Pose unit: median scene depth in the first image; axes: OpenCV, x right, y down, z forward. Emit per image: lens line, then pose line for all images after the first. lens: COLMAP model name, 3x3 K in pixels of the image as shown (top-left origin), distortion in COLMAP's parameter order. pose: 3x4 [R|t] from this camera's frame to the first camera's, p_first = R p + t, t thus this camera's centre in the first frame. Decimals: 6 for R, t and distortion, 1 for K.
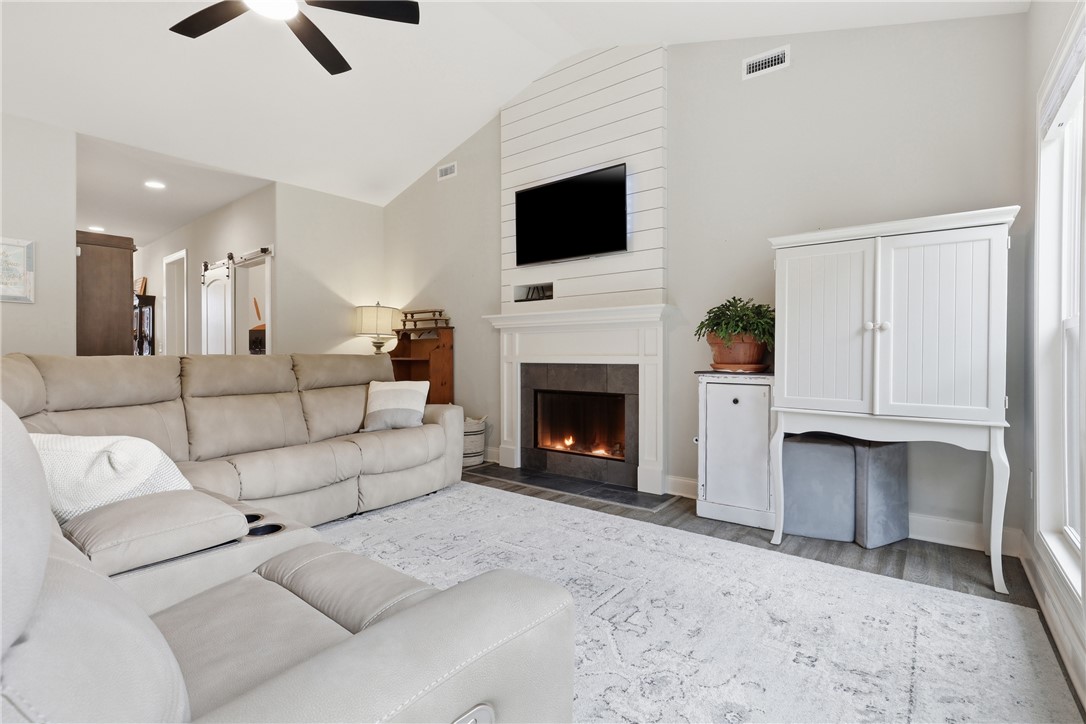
lens RADIAL K [[502.8, 0, 550.7], [0, 502.8, 359.8], [0, 0, 1]] dist [-0.014822, -0.000763]
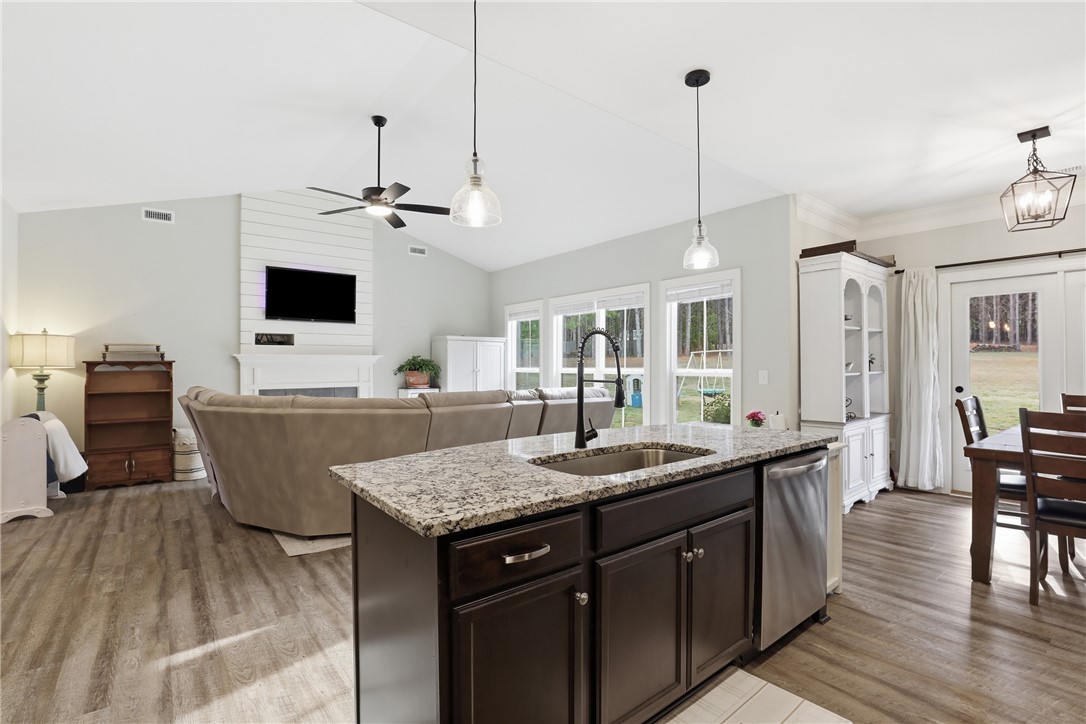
lens RADIAL K [[502.8, 0, 545.0], [0, 502.8, 364.4], [0, 0, 1]] dist [-0.014822, -0.000763]
pose [[0.240492, 0.001563, 0.970650, -1.229805], [0.015816, 0.999860, -0.005529, -0.045332], [-0.970522, 0.016681, 0.240434, -0.068840]]
